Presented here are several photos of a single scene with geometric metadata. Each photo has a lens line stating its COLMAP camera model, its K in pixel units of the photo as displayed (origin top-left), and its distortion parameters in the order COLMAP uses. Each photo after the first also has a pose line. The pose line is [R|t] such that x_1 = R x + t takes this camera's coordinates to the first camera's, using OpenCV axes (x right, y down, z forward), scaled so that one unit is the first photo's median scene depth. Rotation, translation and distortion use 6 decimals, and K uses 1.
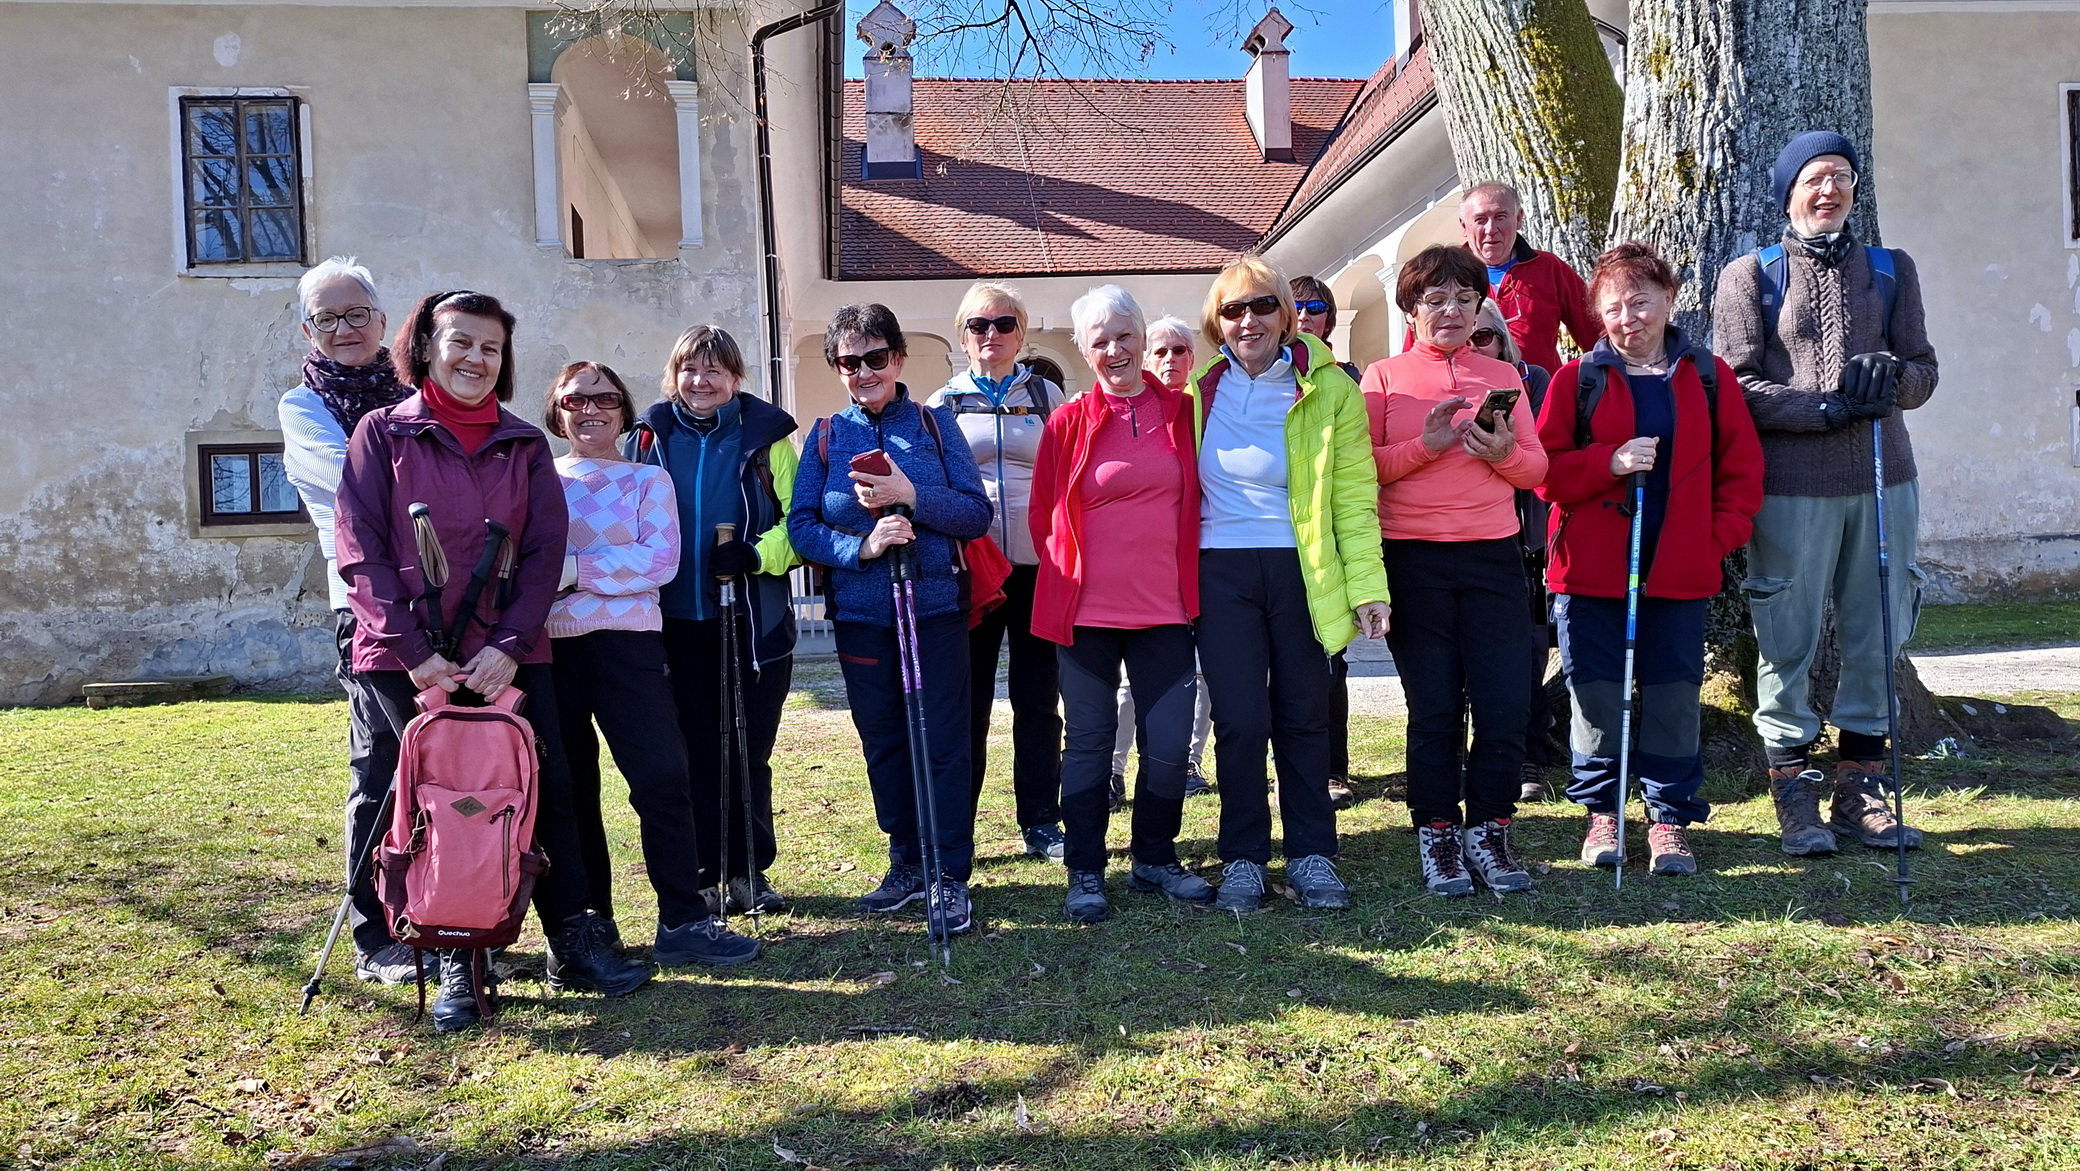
lens RADIAL K [[1434.1, 0, 1040.0], [0, 1434.1, 585.5], [0, 0, 1]] dist [0.087495, -0.092048]
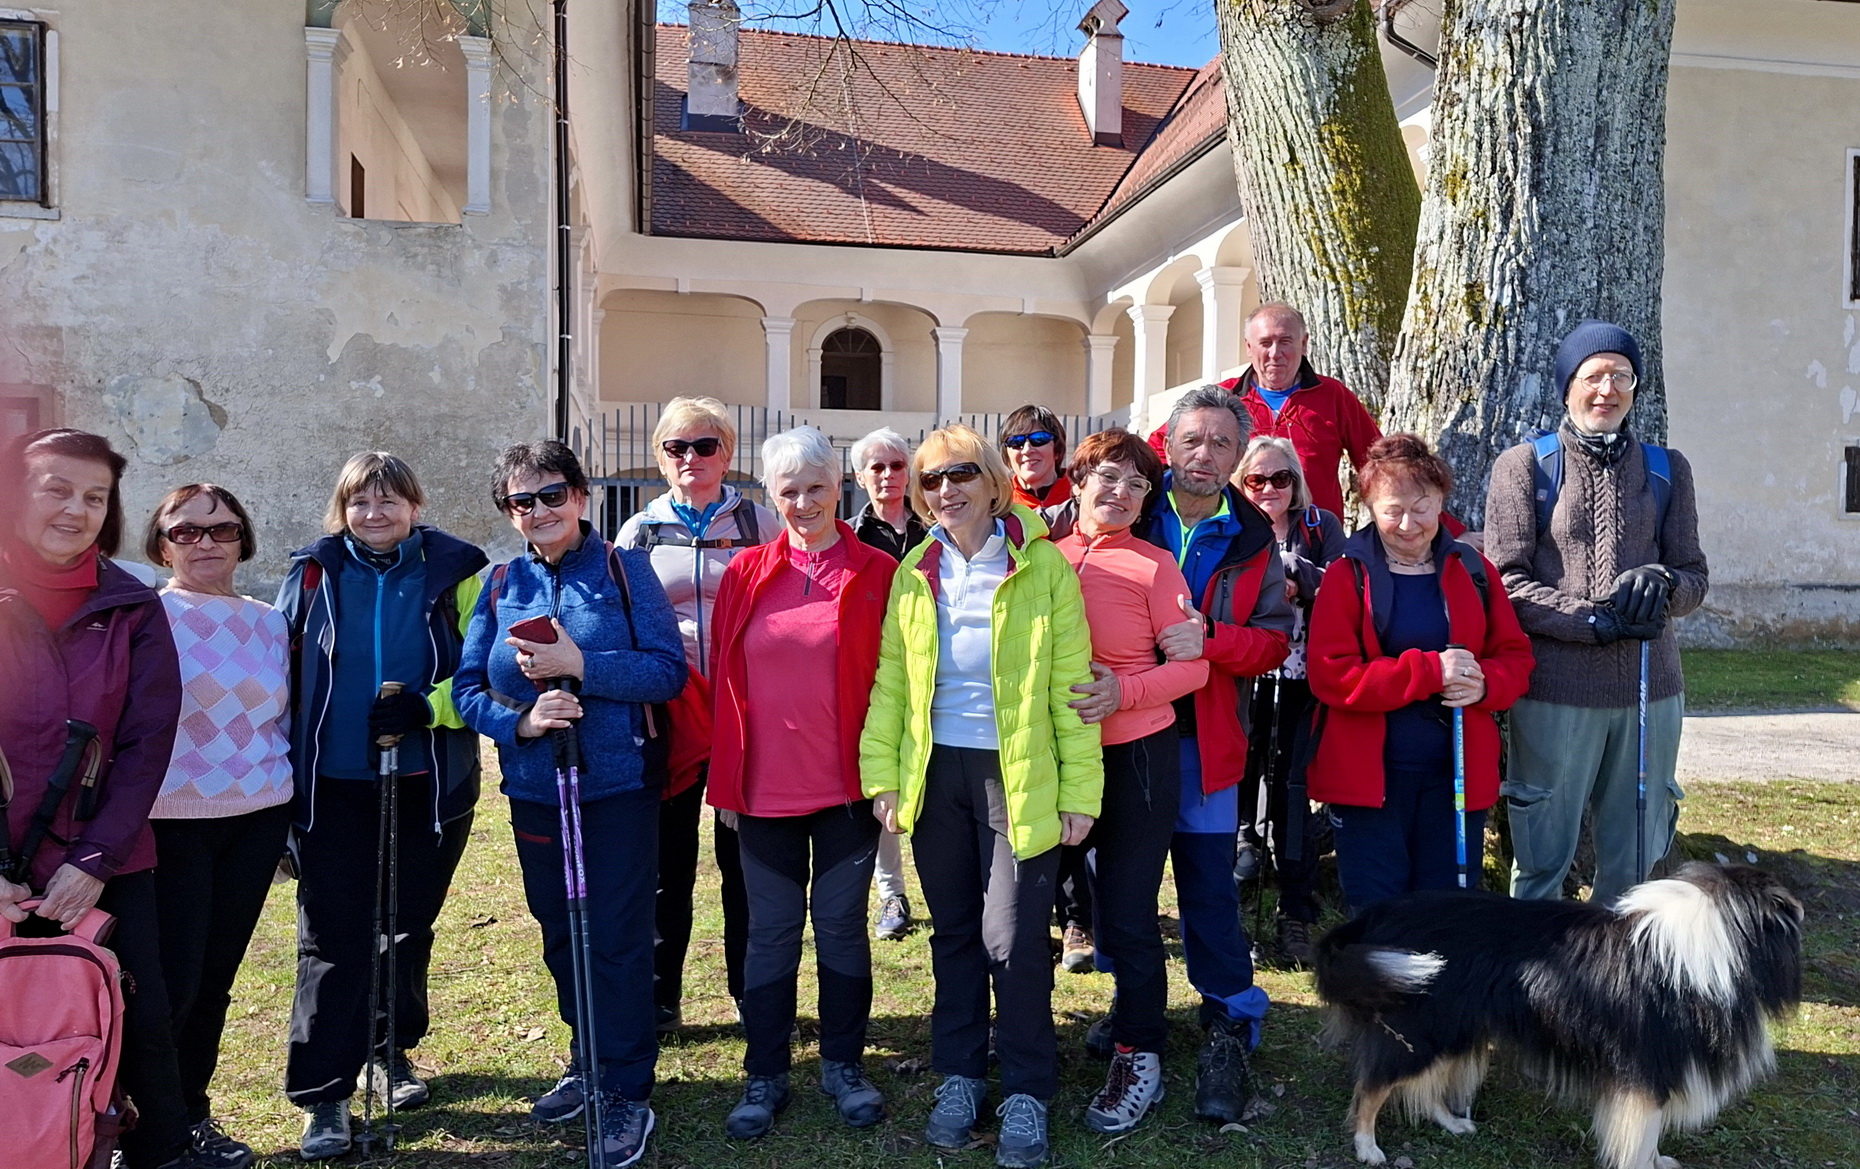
lens RADIAL K [[1395.3, 0, 1003.0], [0, 1395.3, 506.9], [0, 0, 1]] dist [0.127920, -0.183145]
pose [[0.994803, 0.051064, 0.088093, 0.054124], [-0.052373, 0.998548, 0.012621, -0.139343], [-0.087321, -0.017169, 0.996032, 0.088310]]
